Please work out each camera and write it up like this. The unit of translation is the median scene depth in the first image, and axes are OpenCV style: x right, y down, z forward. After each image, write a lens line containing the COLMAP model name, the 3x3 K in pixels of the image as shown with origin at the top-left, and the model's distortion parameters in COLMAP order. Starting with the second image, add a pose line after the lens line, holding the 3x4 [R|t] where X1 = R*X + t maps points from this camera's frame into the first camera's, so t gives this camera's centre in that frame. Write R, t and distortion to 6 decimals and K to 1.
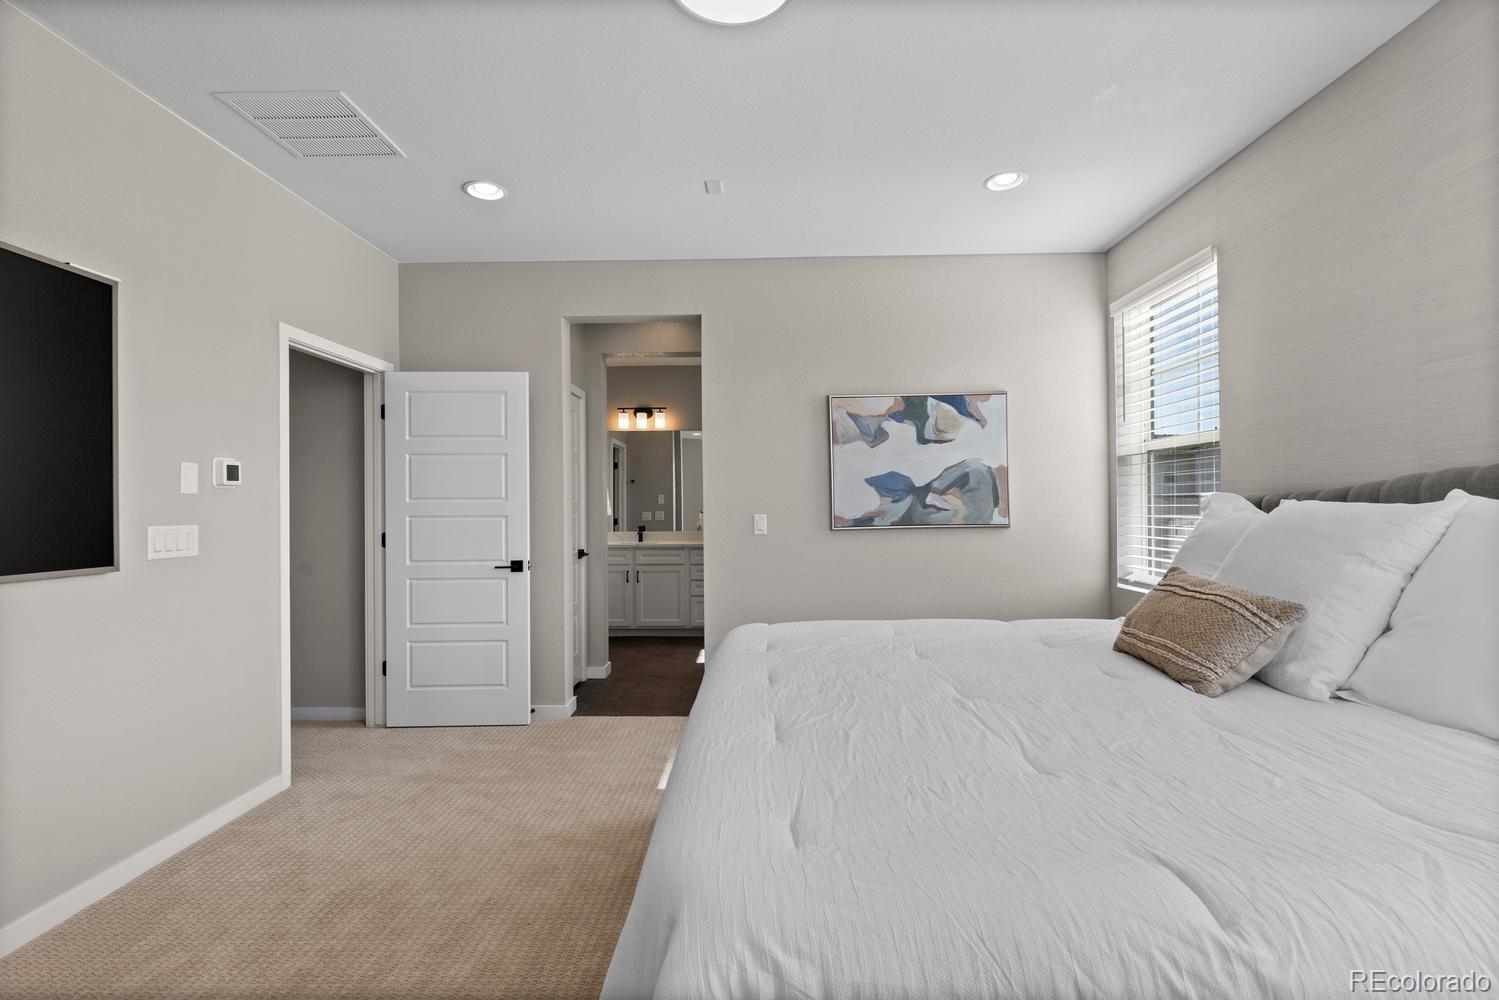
lens RADIAL K [[686.9, 0, 752.8], [0, 686.9, 524.1], [0, 0, 1]] dist [0.003933, -0.000177]
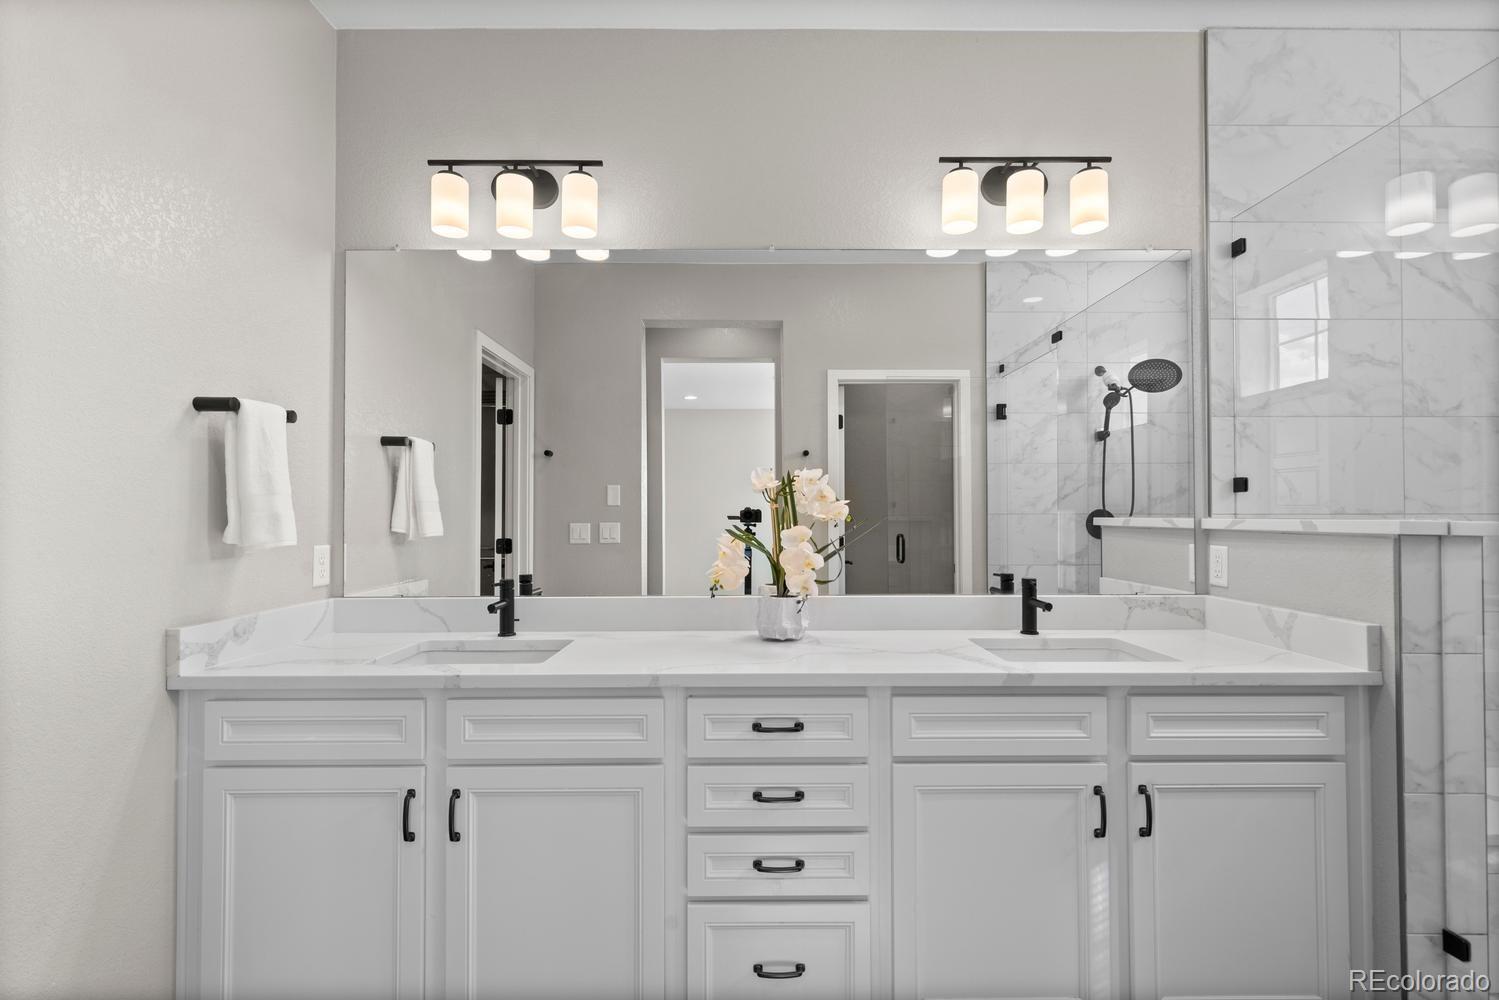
lens RADIAL K [[686.9, 0, 752.8], [0, 686.9, 524.1], [0, 0, 1]] dist [0.003933, -0.000177]
pose [[0.999813, 0.002486, 0.019176, -0.067678], [-0.002280, 0.999939, -0.010769, -0.016696], [-0.019201, 0.010723, 0.999758, 0.710542]]
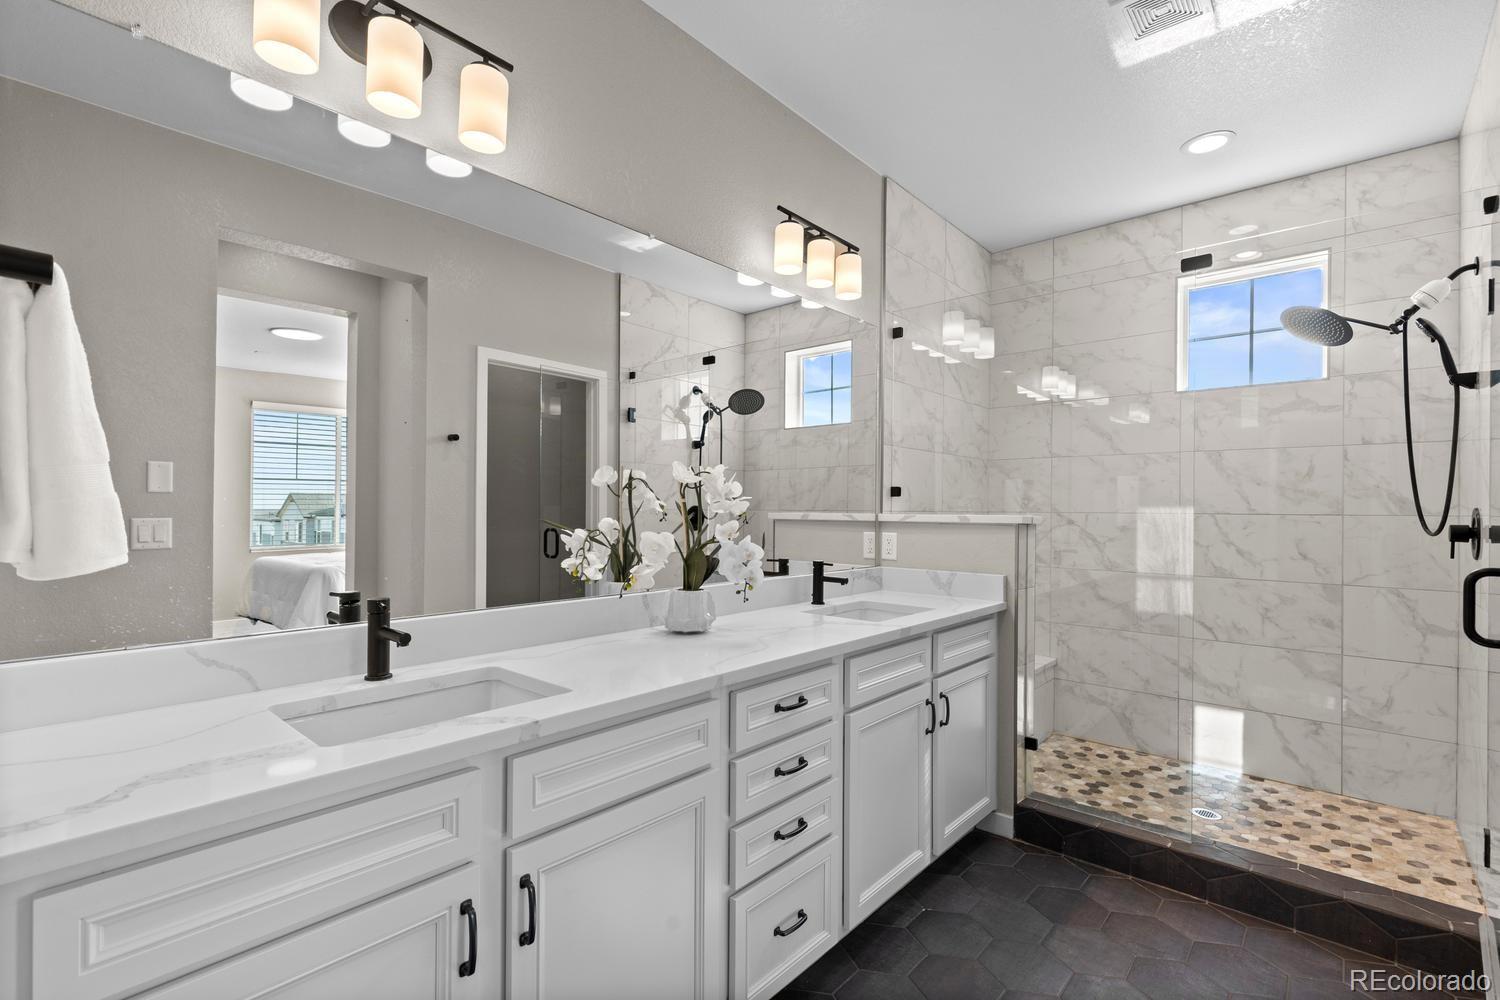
lens RADIAL K [[687.3, 0, 753.3], [0, 687.3, 524.1], [0, 0, 1]] dist [0.003933, -0.000177]
pose [[0.643767, -0.004948, 0.765205, -0.240052], [0.006637, 0.999978, 0.000883, -0.017277], [-0.765192, 0.004511, 0.643786, 0.783043]]
